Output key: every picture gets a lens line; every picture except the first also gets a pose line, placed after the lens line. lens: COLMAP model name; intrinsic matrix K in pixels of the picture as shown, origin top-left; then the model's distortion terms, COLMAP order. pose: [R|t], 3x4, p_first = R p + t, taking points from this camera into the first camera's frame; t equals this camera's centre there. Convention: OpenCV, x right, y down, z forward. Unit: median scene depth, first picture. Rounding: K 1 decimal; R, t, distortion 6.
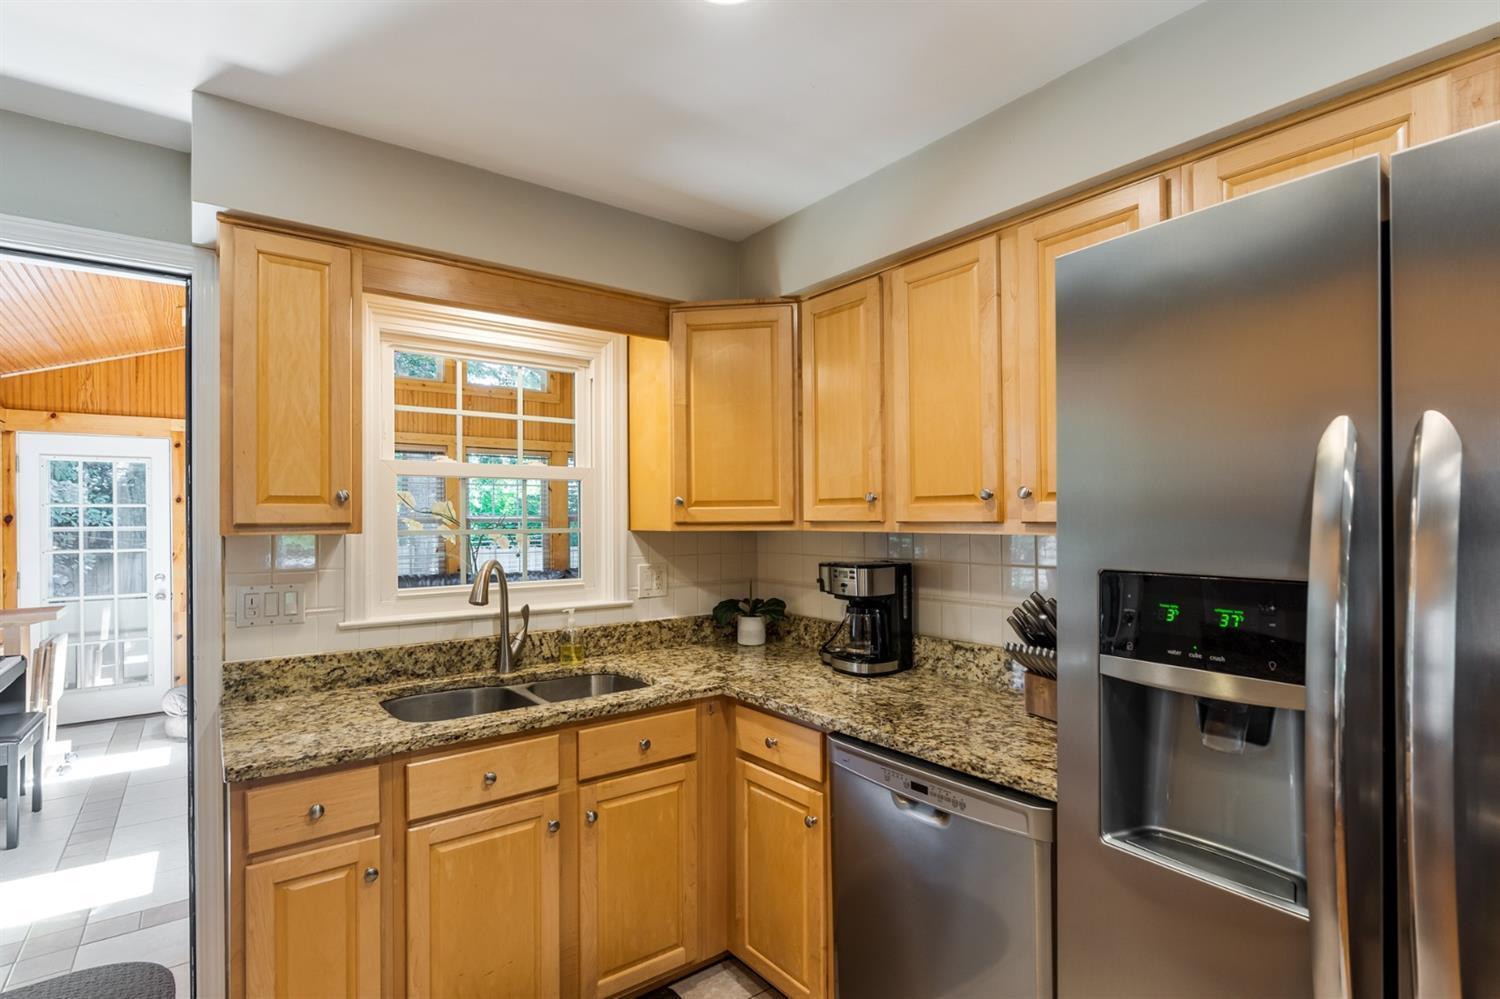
lens RADIAL K [[734.7, 0, 746.8], [0, 734.7, 513.8], [0, 0, 1]] dist [-0.009182, 0.002777]
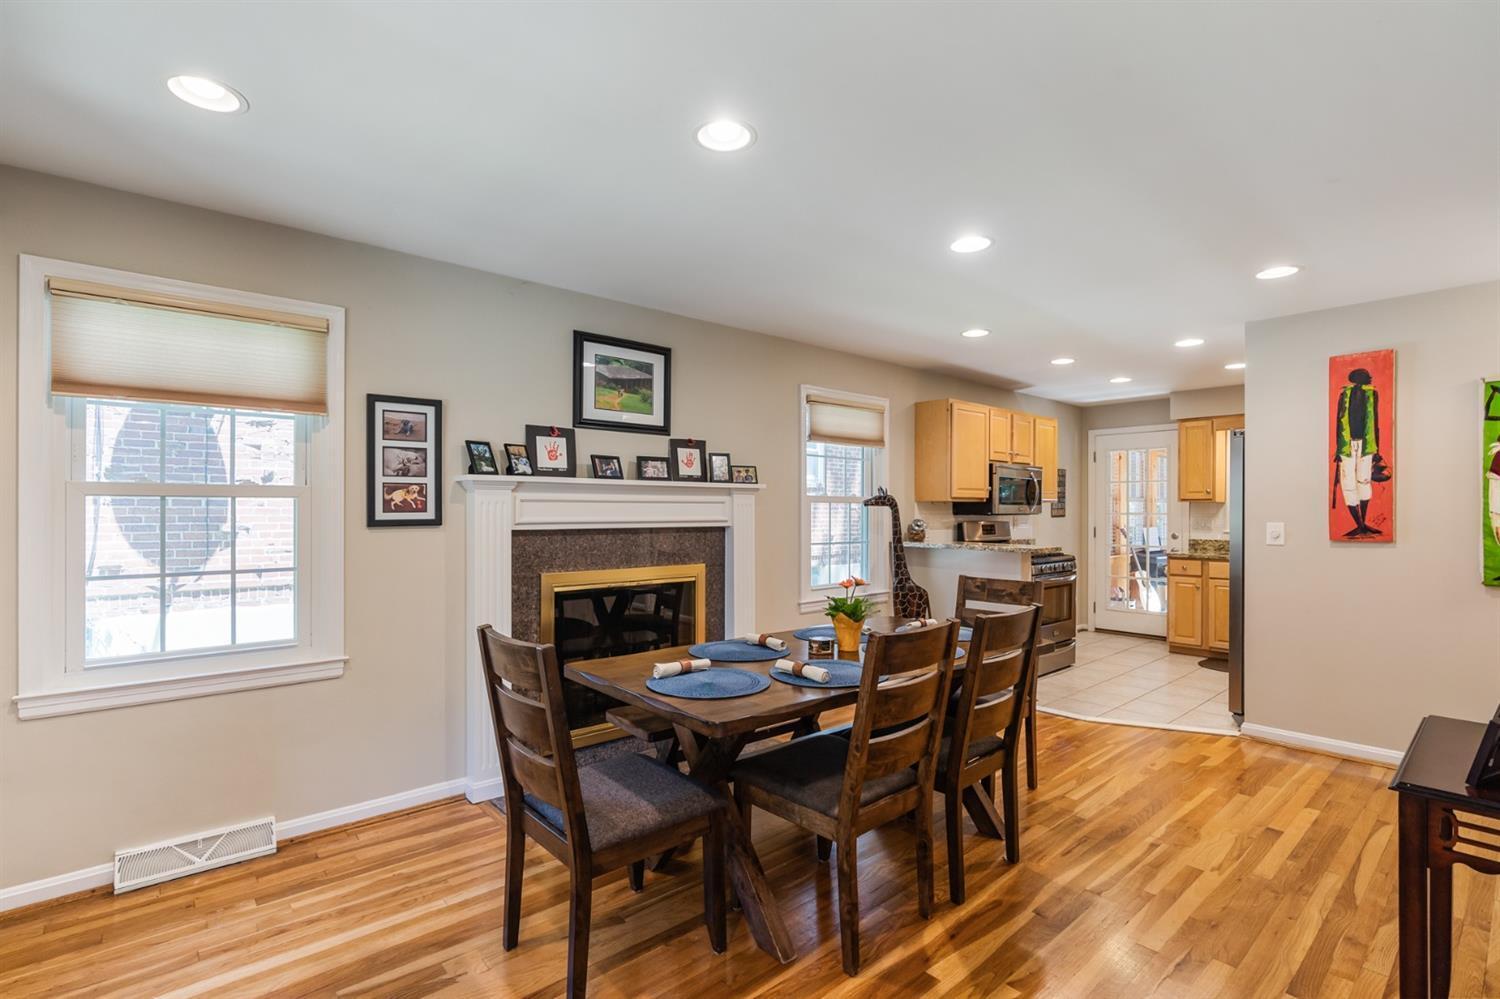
lens RADIAL K [[694.7, 0, 744.8], [0, 694.7, 503.7], [0, 0, 1]] dist [0.001410, 0.000054]
pose [[0.078437, 0.004150, -0.996910, 2.177933], [0.000138, 0.999991, 0.004174, 0.016723], [0.996919, -0.000465, 0.078436, -1.243267]]
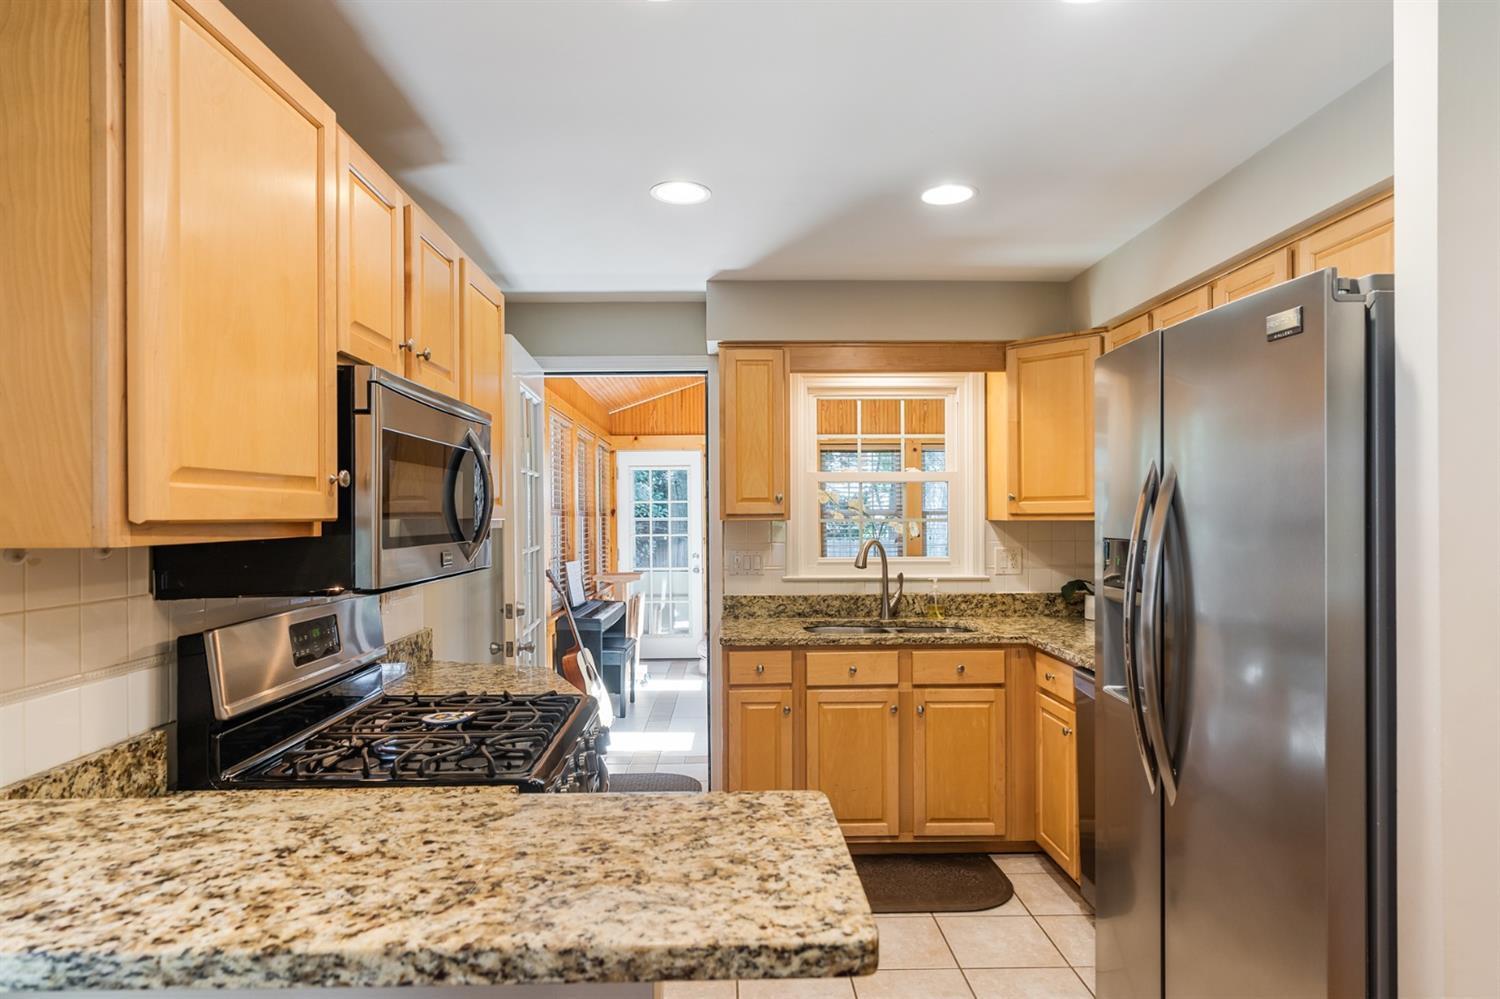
lens RADIAL K [[868.9, 0, 743.7], [0, 868.9, 506.9], [0, 0, 1]] dist [-0.005294, -0.000286]
pose [[0.812395, -0.003716, -0.583096, 0.455853], [0.004347, 0.999991, -0.000315, -0.002130], [0.583092, -0.002279, 0.812403, -0.558660]]
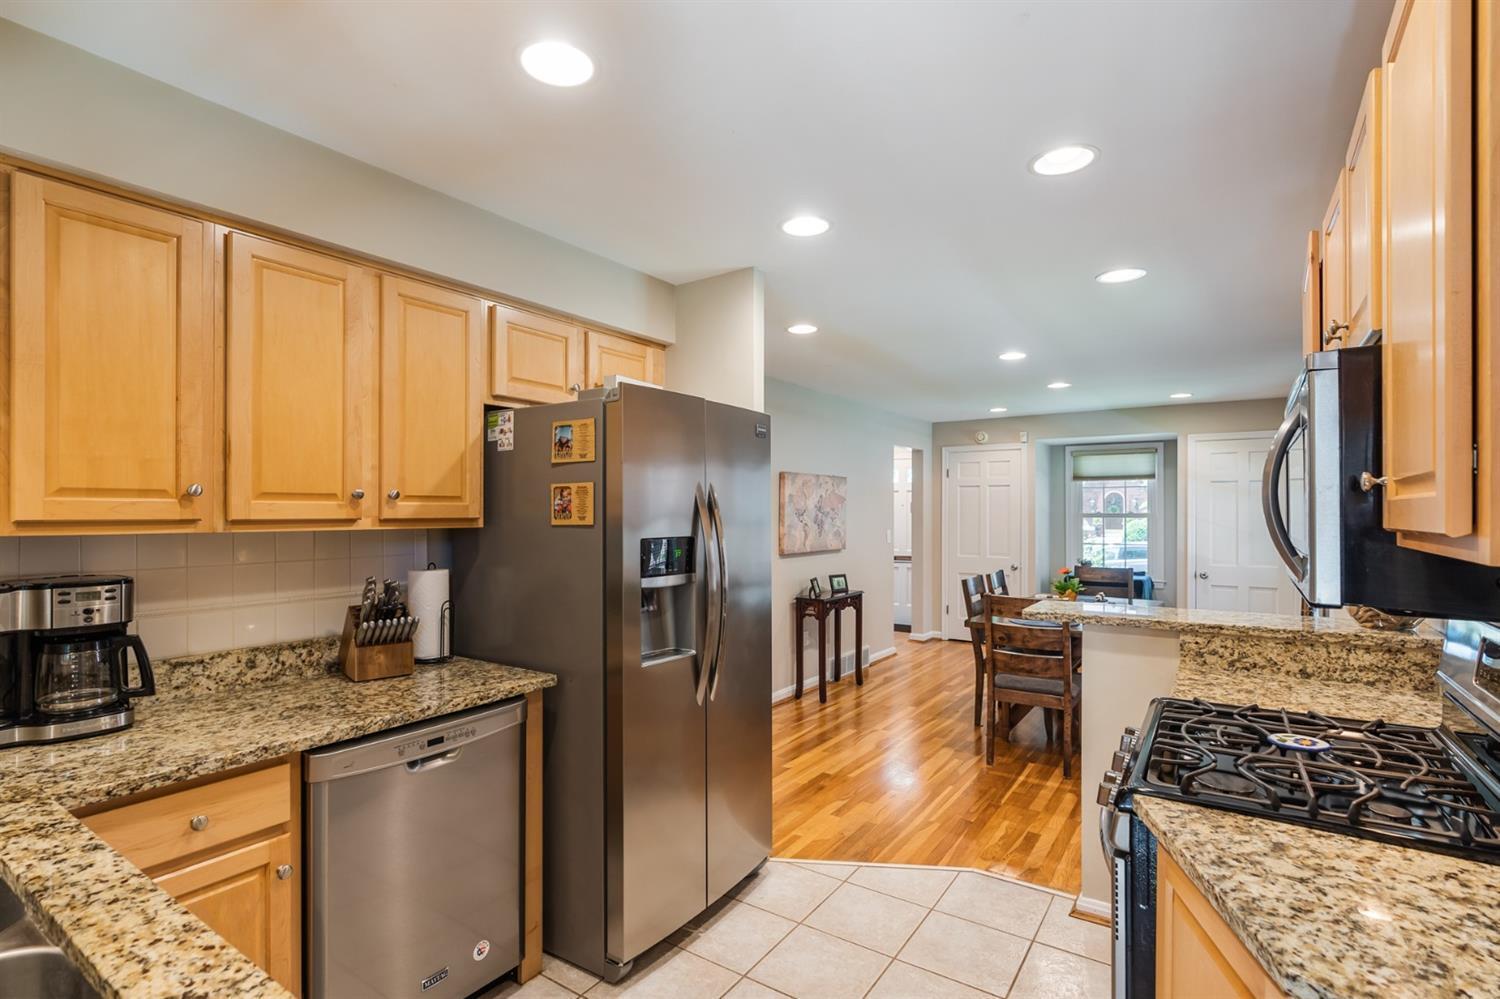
lens RADIAL K [[734.7, 0, 750.0], [0, 734.7, 506.1], [0, 0, 1]] dist [-0.009182, 0.002777]
pose [[-0.331655, 0.010531, 0.943342, -0.752532], [-0.003297, 0.999919, -0.012322, 0.002681], [-0.943395, -0.007197, -0.331594, 0.648111]]
